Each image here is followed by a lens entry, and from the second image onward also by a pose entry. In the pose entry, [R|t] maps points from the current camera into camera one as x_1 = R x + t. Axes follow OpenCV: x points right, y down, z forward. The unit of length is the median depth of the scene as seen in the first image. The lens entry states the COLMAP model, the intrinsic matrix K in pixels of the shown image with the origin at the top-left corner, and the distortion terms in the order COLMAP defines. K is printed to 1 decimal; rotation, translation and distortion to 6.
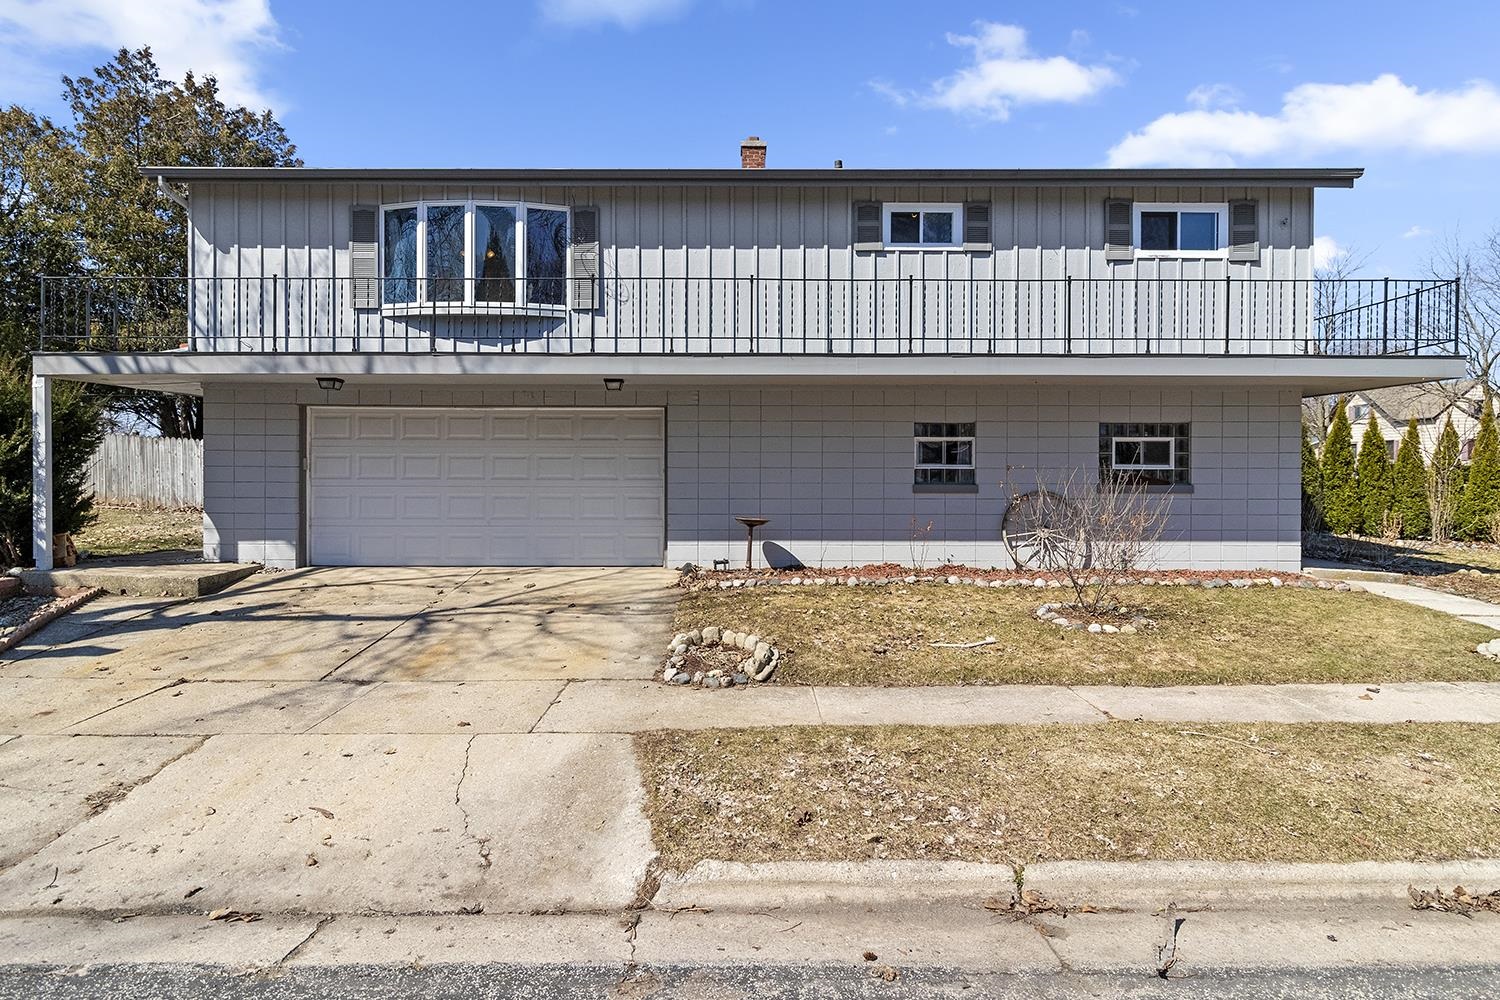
lens RADIAL K [[783.1, 0, 748.9], [0, 783.1, 491.2], [0, 0, 1]] dist [0.001957, -0.000288]
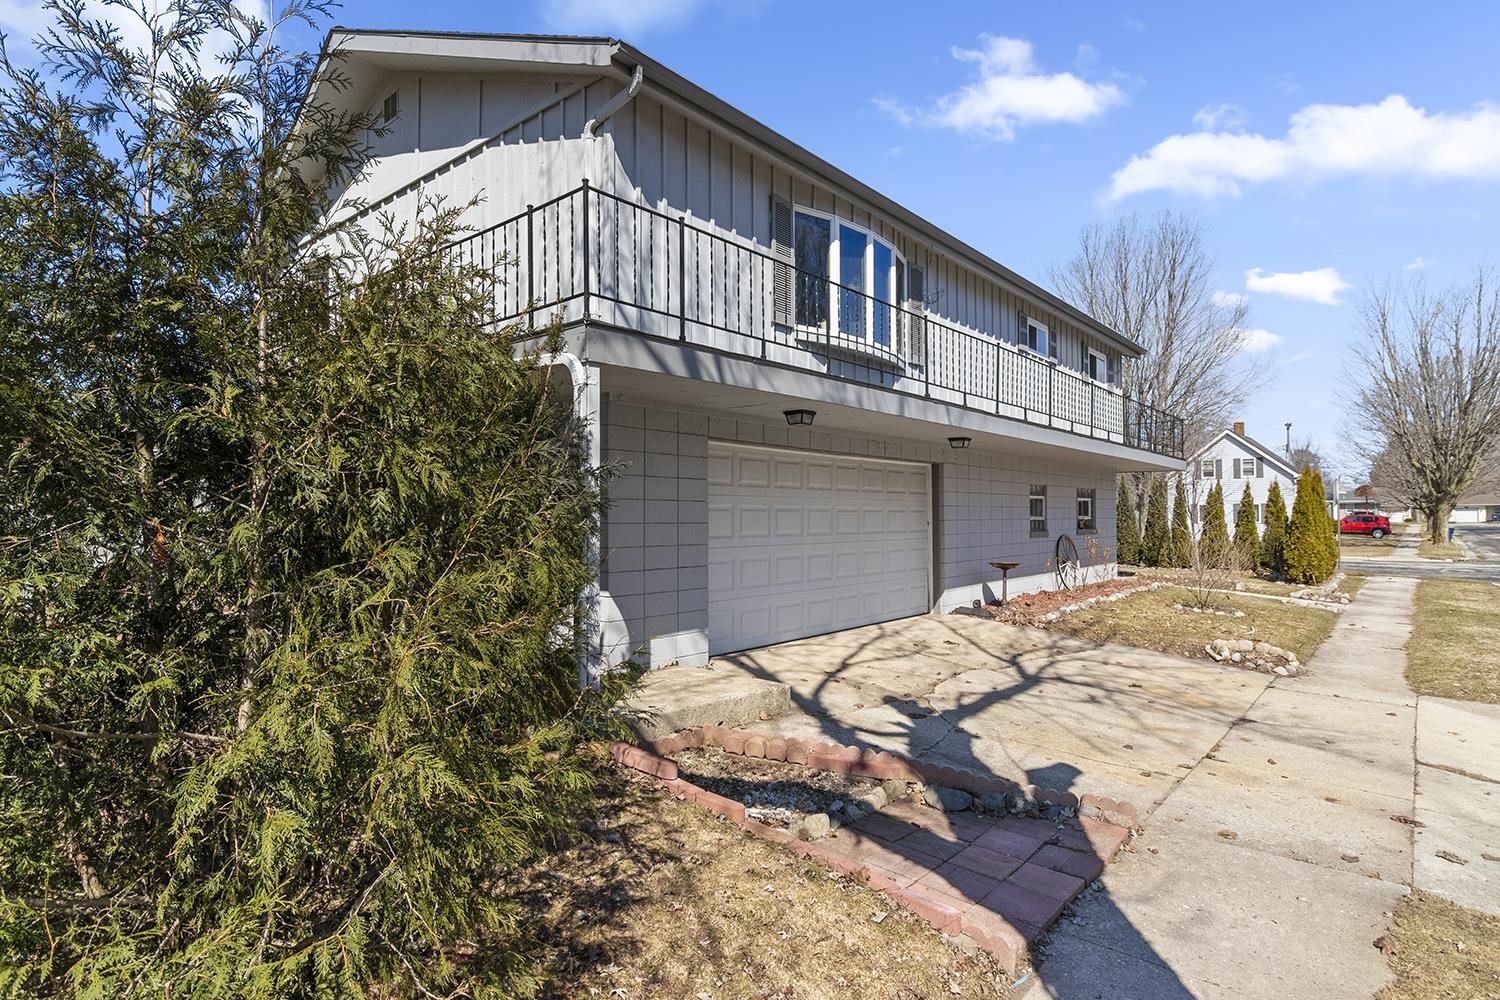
lens RADIAL K [[783.1, 0, 748.9], [0, 783.1, 491.2], [0, 0, 1]] dist [0.001957, -0.000288]
pose [[0.654224, 0.020383, 0.756026, -1.114103], [0.014361, 0.999122, -0.039364, -0.032048], [-0.756165, 0.036610, 0.653356, 0.507451]]
